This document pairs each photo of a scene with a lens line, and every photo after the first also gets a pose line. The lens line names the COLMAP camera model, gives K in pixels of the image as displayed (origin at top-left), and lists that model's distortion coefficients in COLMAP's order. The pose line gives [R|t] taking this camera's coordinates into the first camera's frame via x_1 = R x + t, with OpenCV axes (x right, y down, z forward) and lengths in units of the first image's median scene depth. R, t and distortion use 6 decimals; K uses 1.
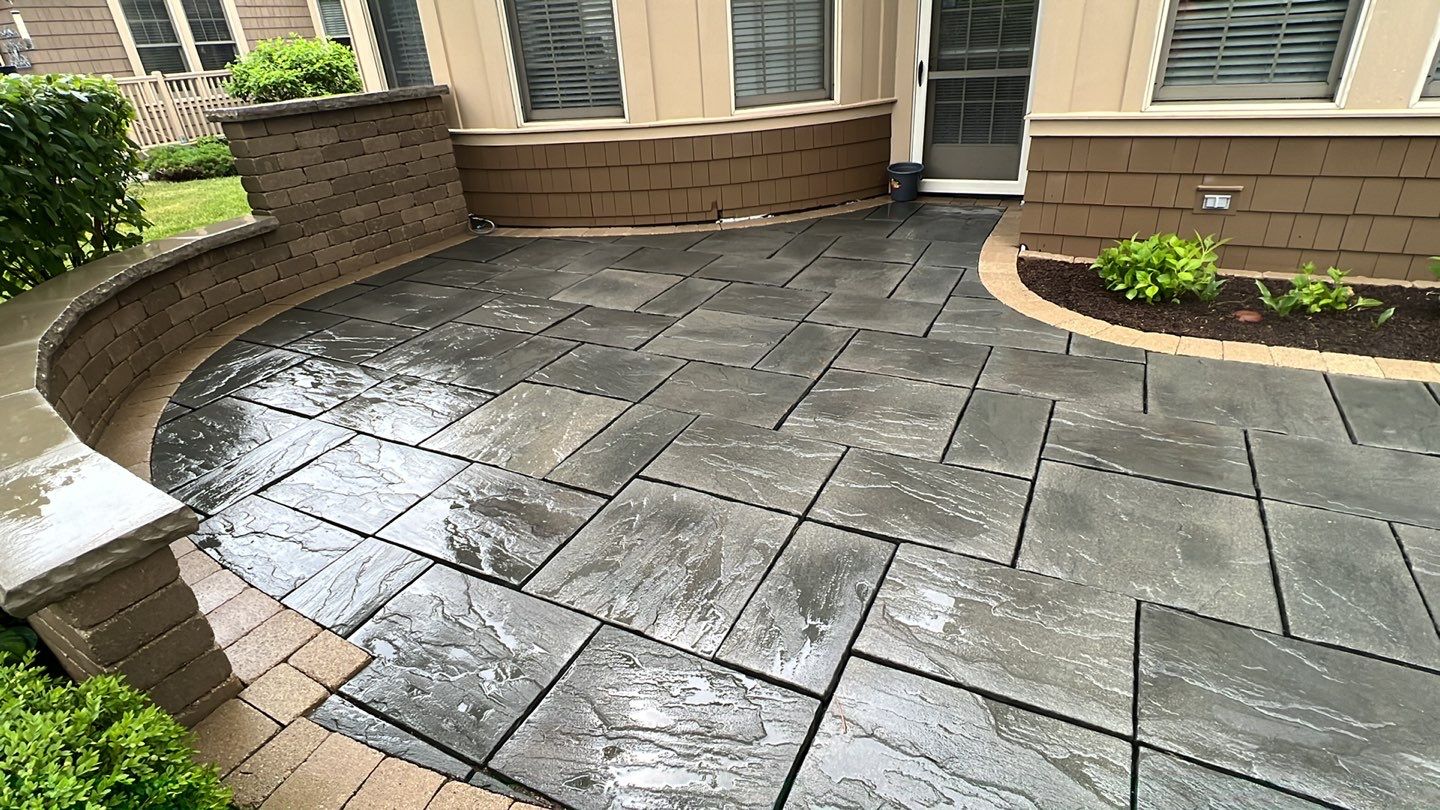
lens RADIAL K [[751.0, 0, 720.0], [0, 751.0, 405.0], [0, 0, 1]] dist [0.015619, 0.000139]
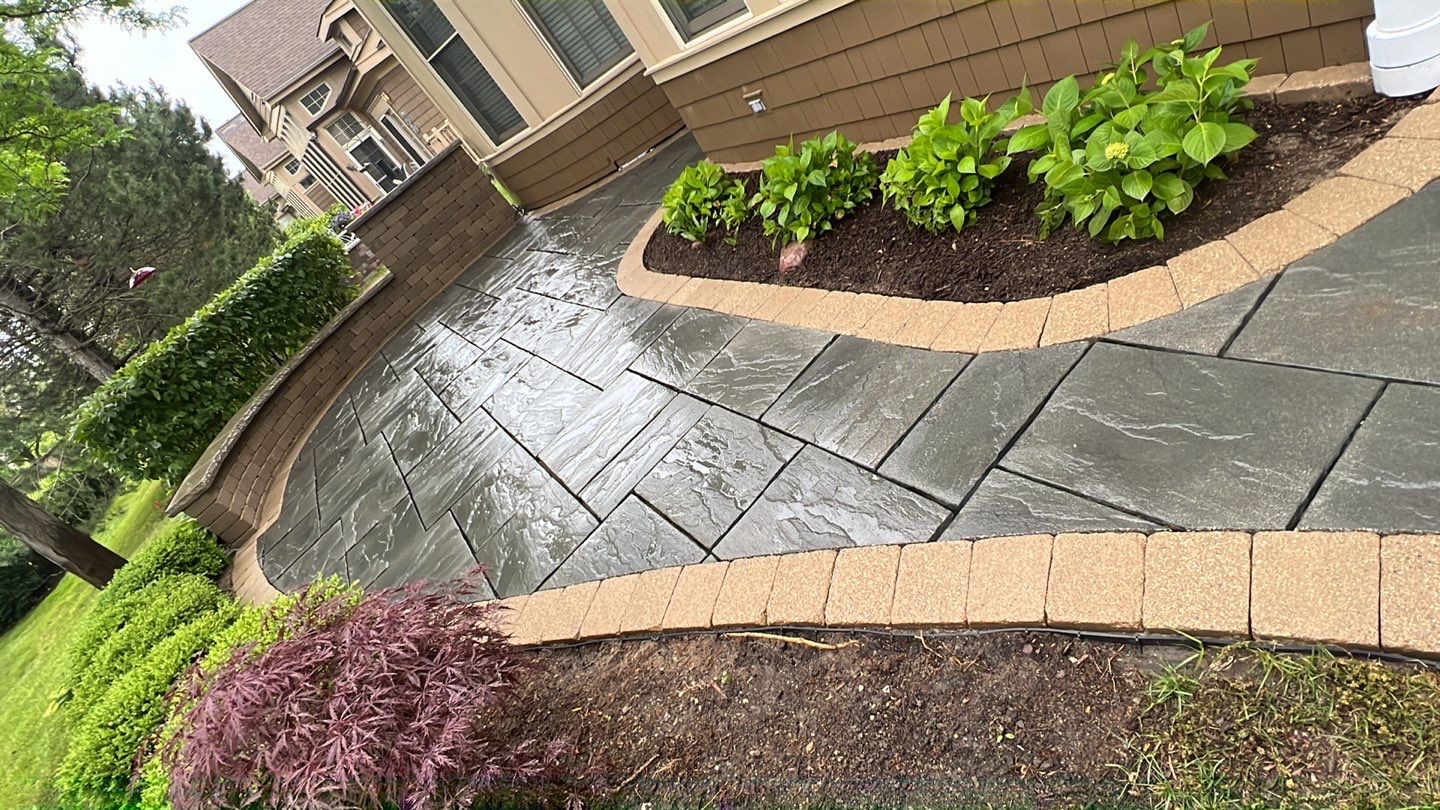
lens RADIAL K [[751.0, 0, 720.0], [0, 751.0, 405.0], [0, 0, 1]] dist [0.015619, 0.000139]
pose [[0.774277, -0.107047, -0.623727, 0.944075], [0.277262, 0.943344, 0.182283, -0.047860], [0.568877, -0.314074, 0.760090, -0.029300]]
